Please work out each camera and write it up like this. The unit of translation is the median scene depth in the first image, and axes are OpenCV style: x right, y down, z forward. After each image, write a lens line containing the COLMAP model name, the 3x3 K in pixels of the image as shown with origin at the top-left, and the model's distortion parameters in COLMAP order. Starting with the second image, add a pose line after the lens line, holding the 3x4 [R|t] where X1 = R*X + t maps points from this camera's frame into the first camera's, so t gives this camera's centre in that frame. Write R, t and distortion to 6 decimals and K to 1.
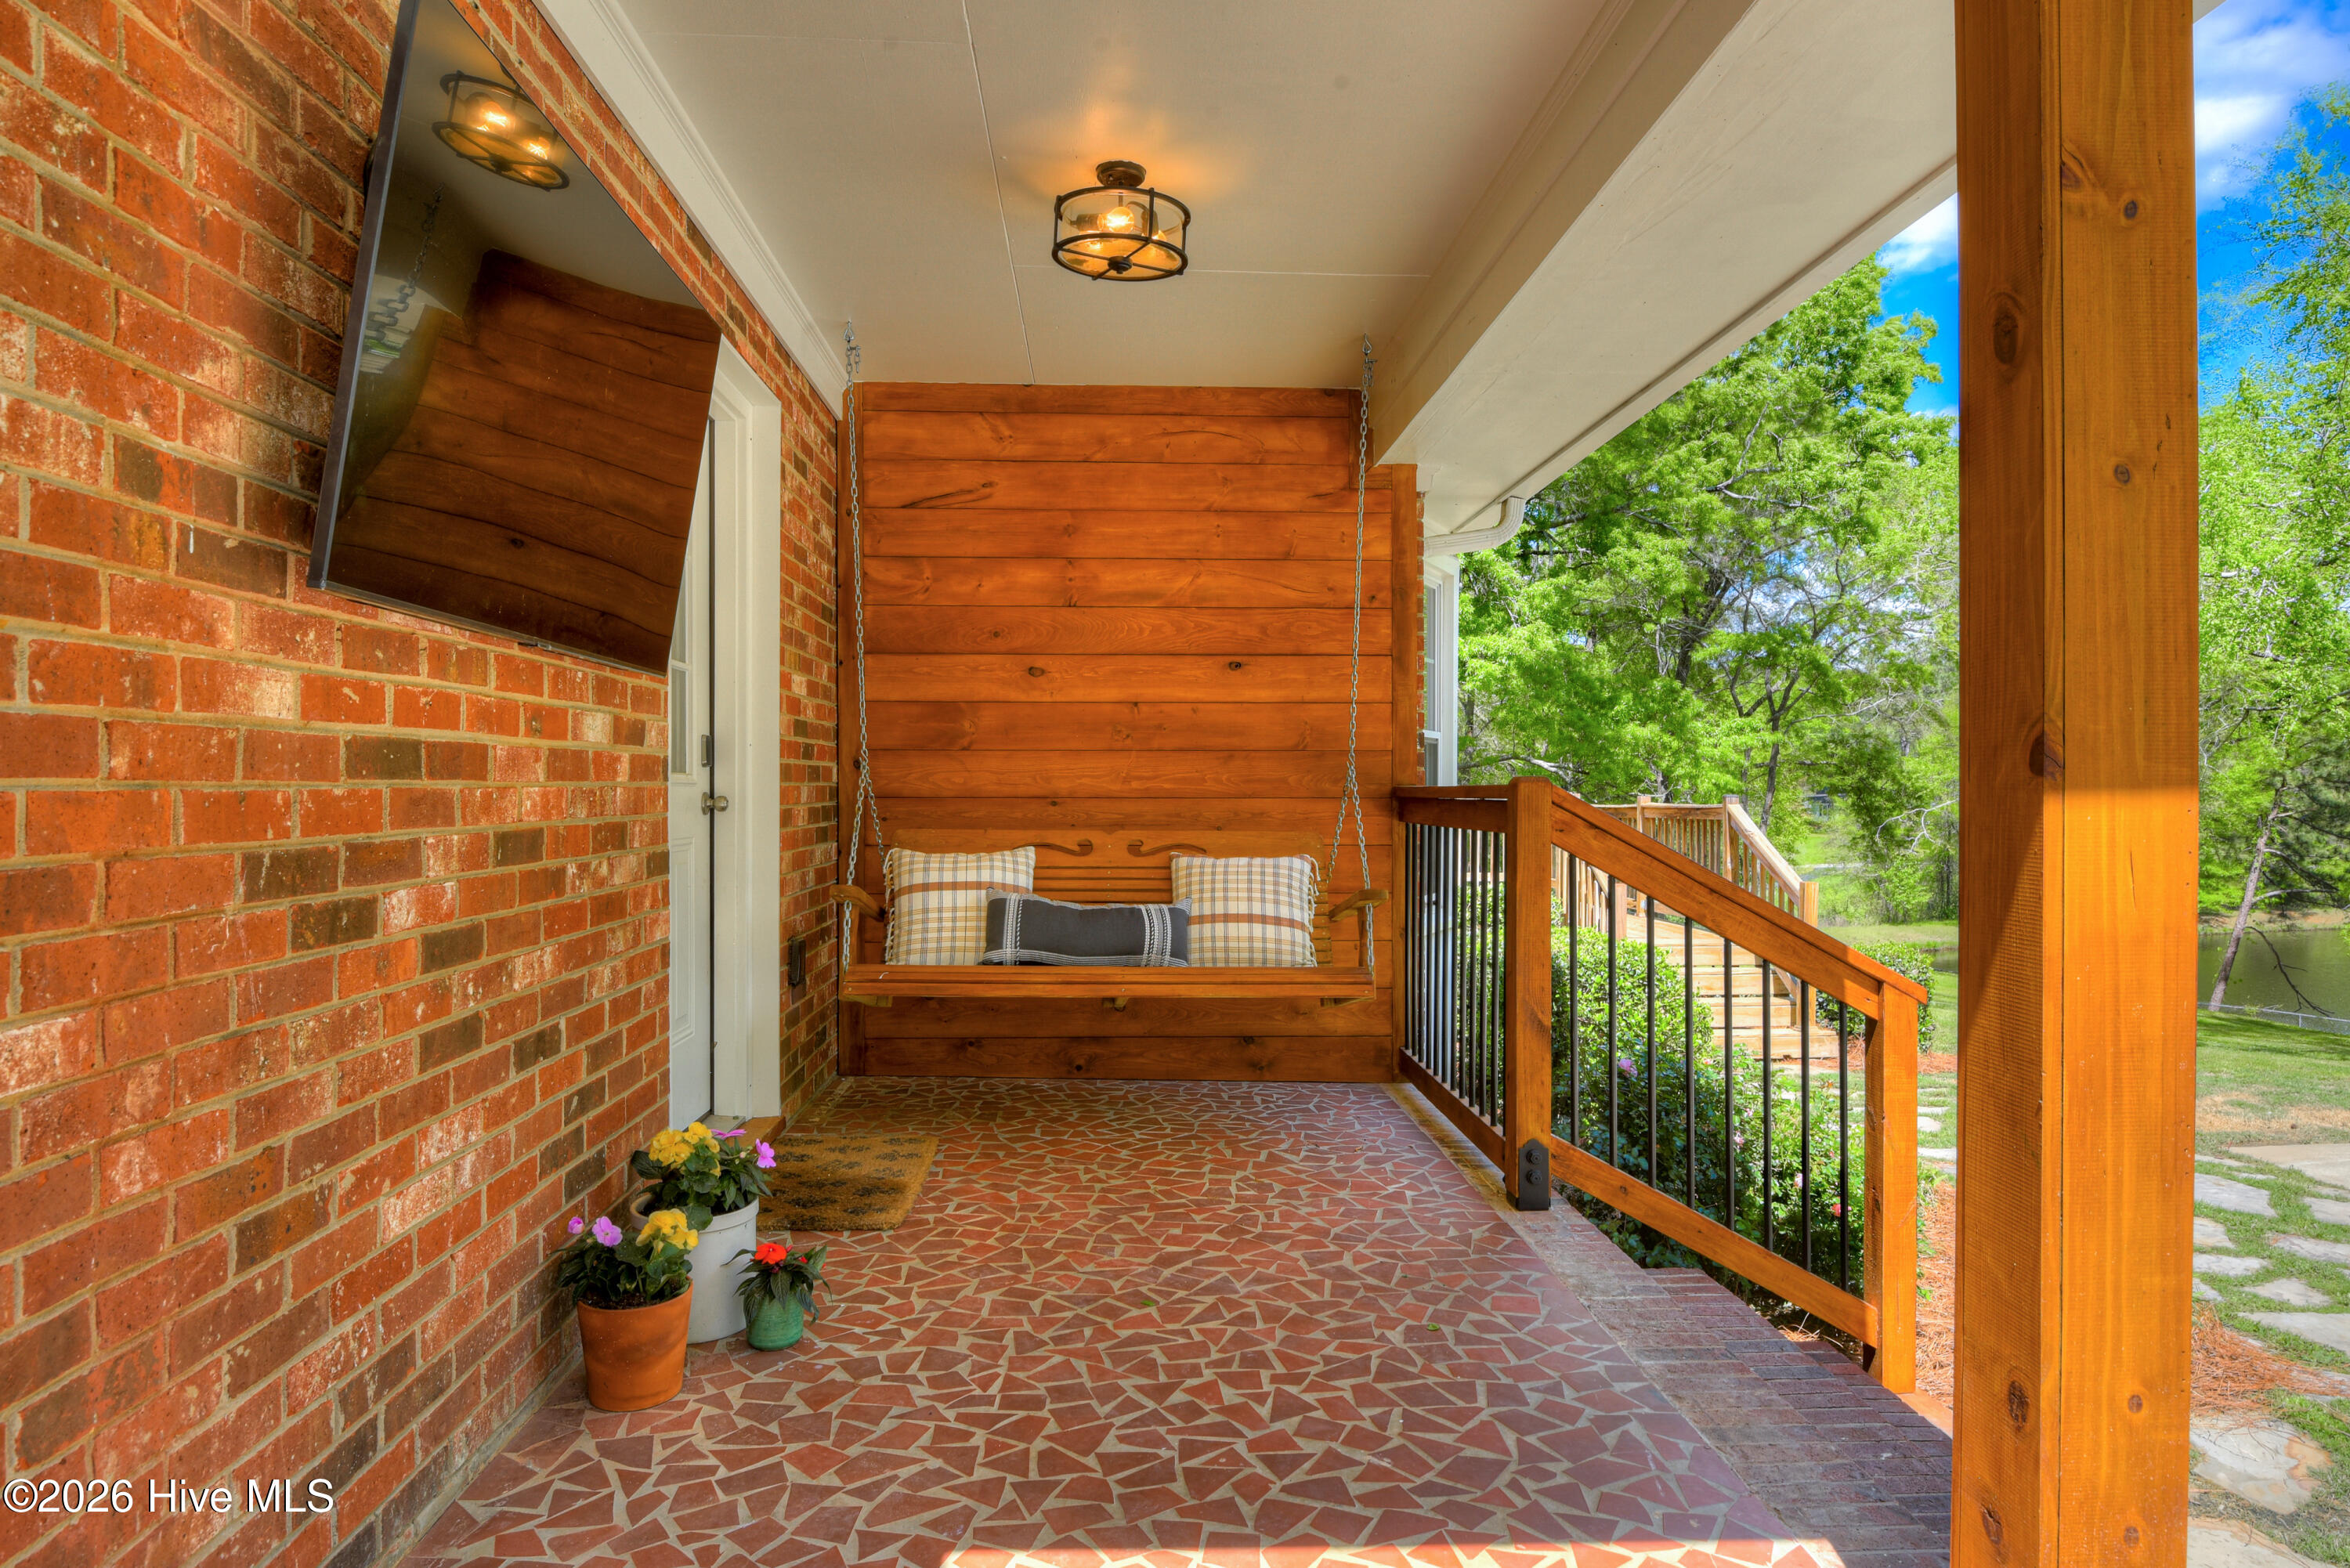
lens RADIAL K [[1399.3, 0, 1171.7], [0, 1399.3, 791.7], [0, 0, 1]] dist [0.000495, -0.010584]
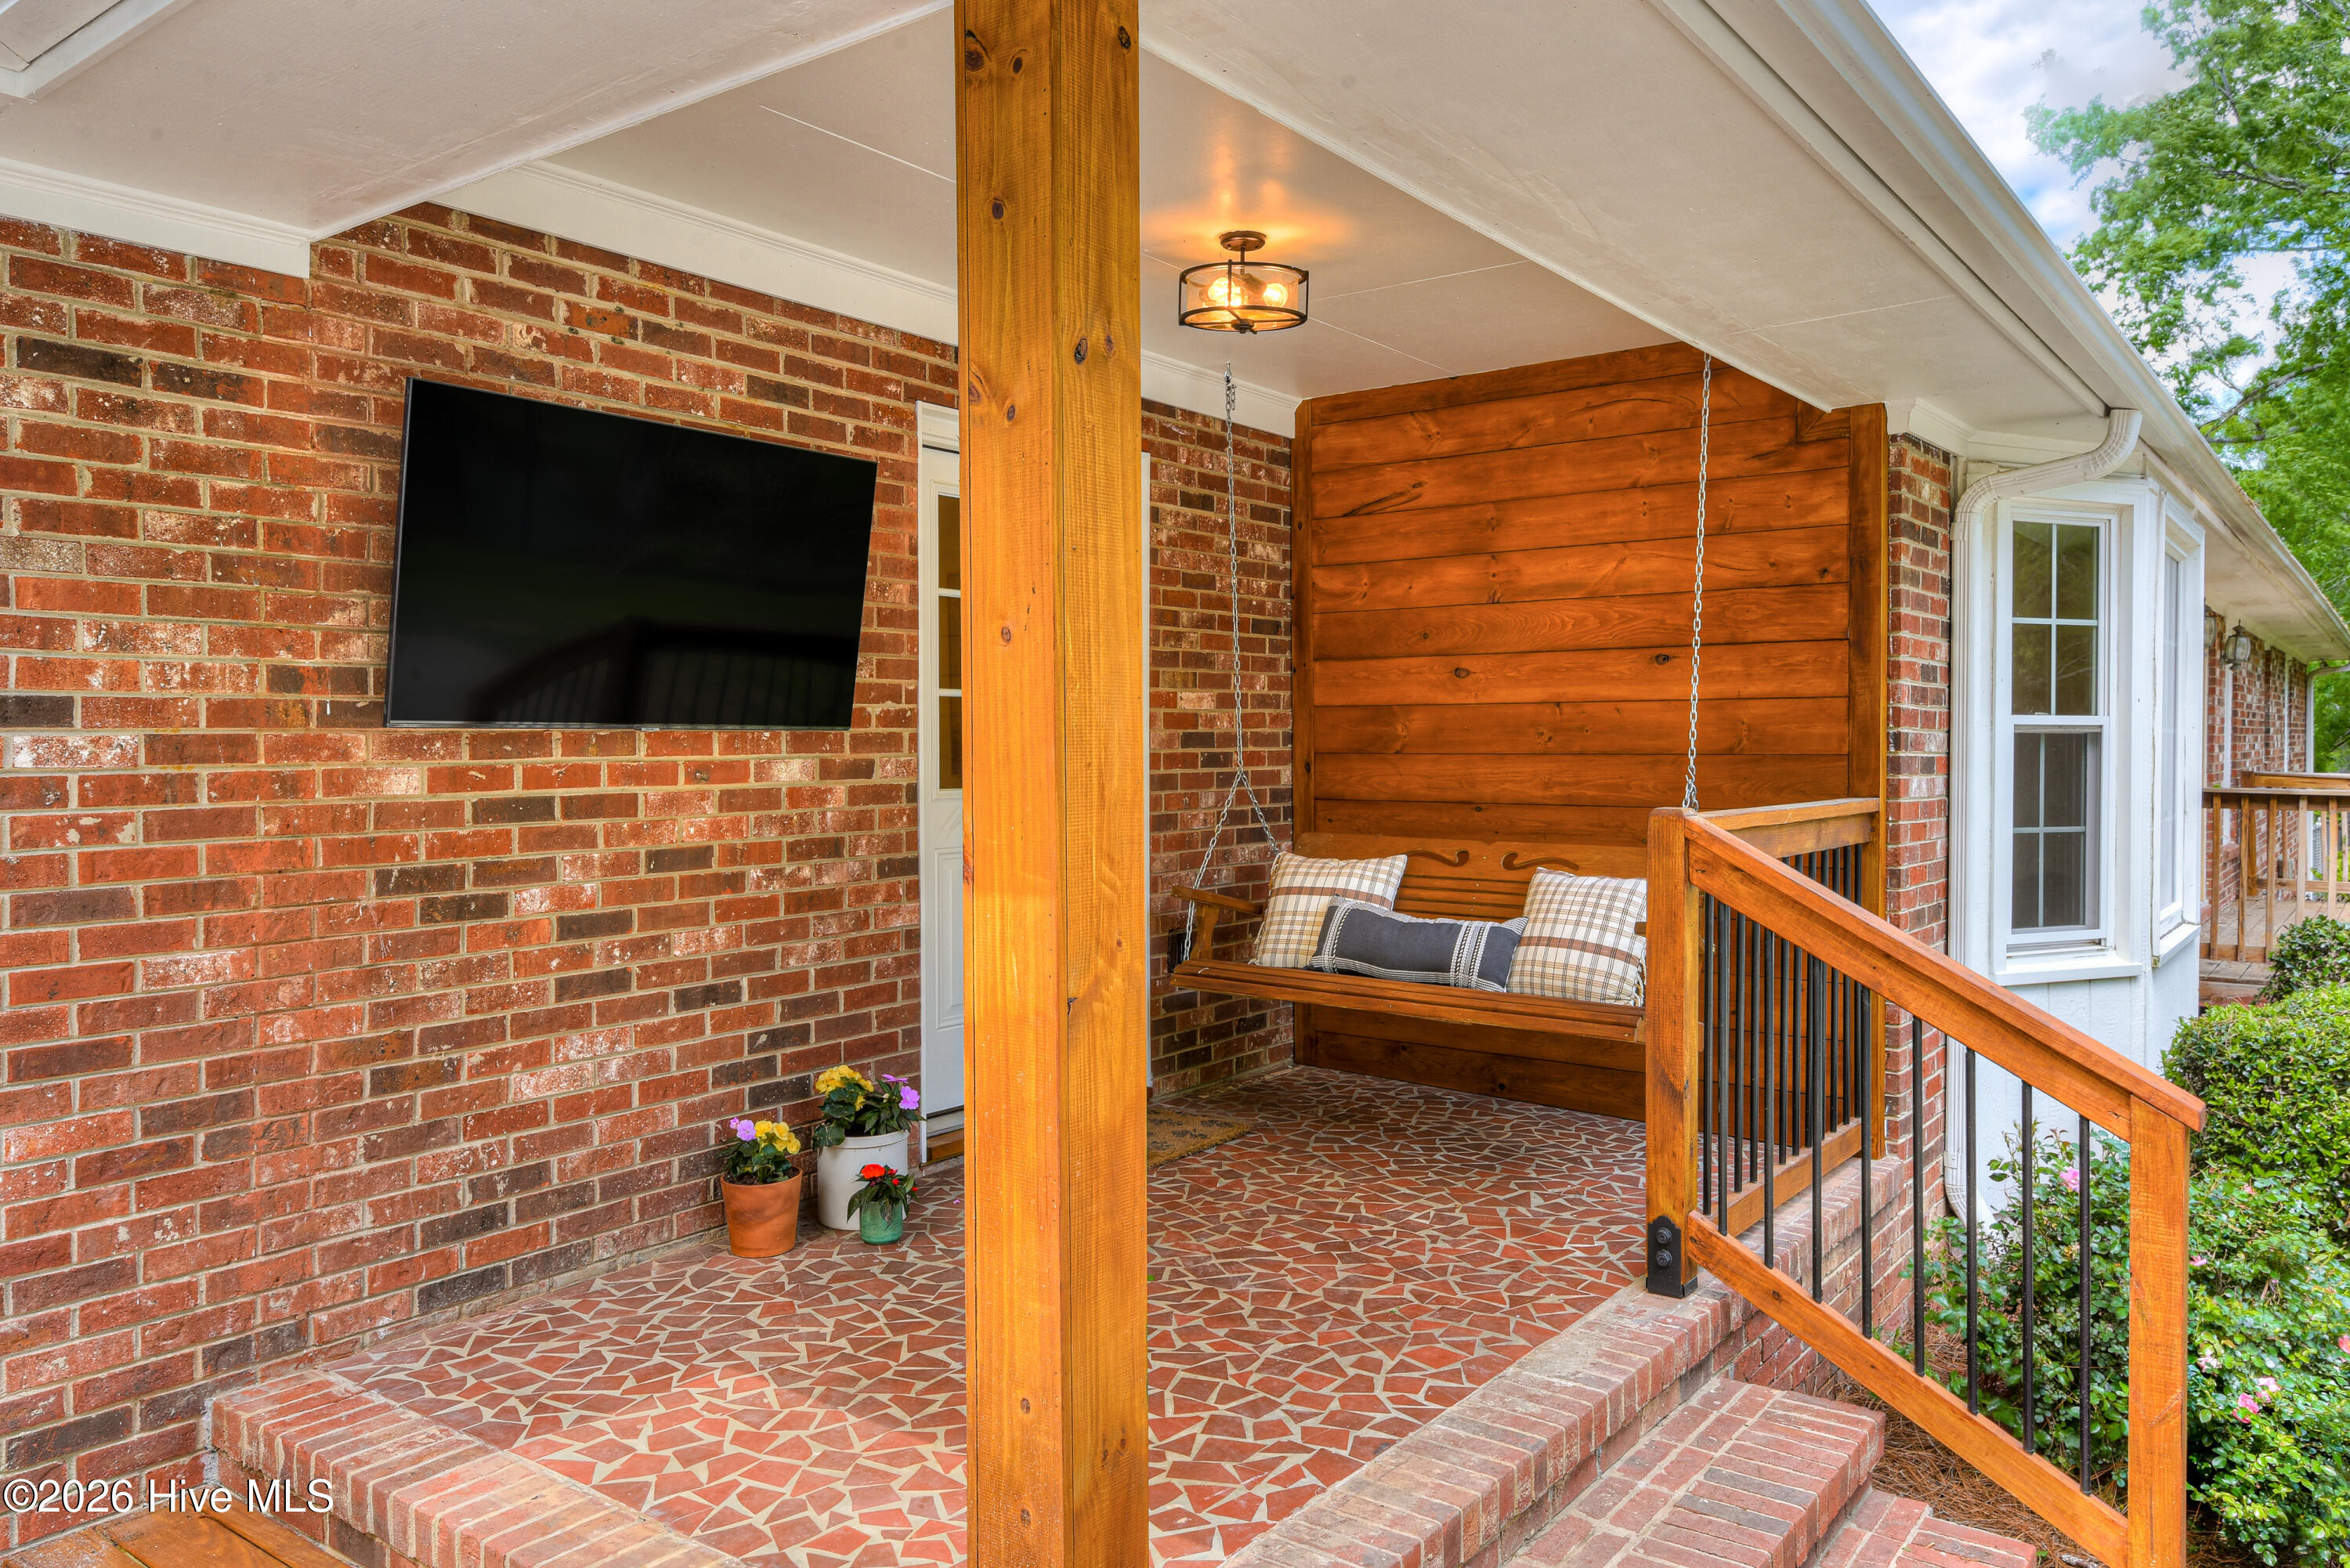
lens RADIAL K [[1631.1, 0, 1173.3], [0, 1631.1, 770.0], [0, 0, 1]] dist [0.023684, 0.003178]
pose [[0.770184, 0.007848, -0.637774, 1.023068], [0.002639, 0.999877, 0.015490, -0.079491], [0.637817, -0.013614, 0.770068, 0.000901]]
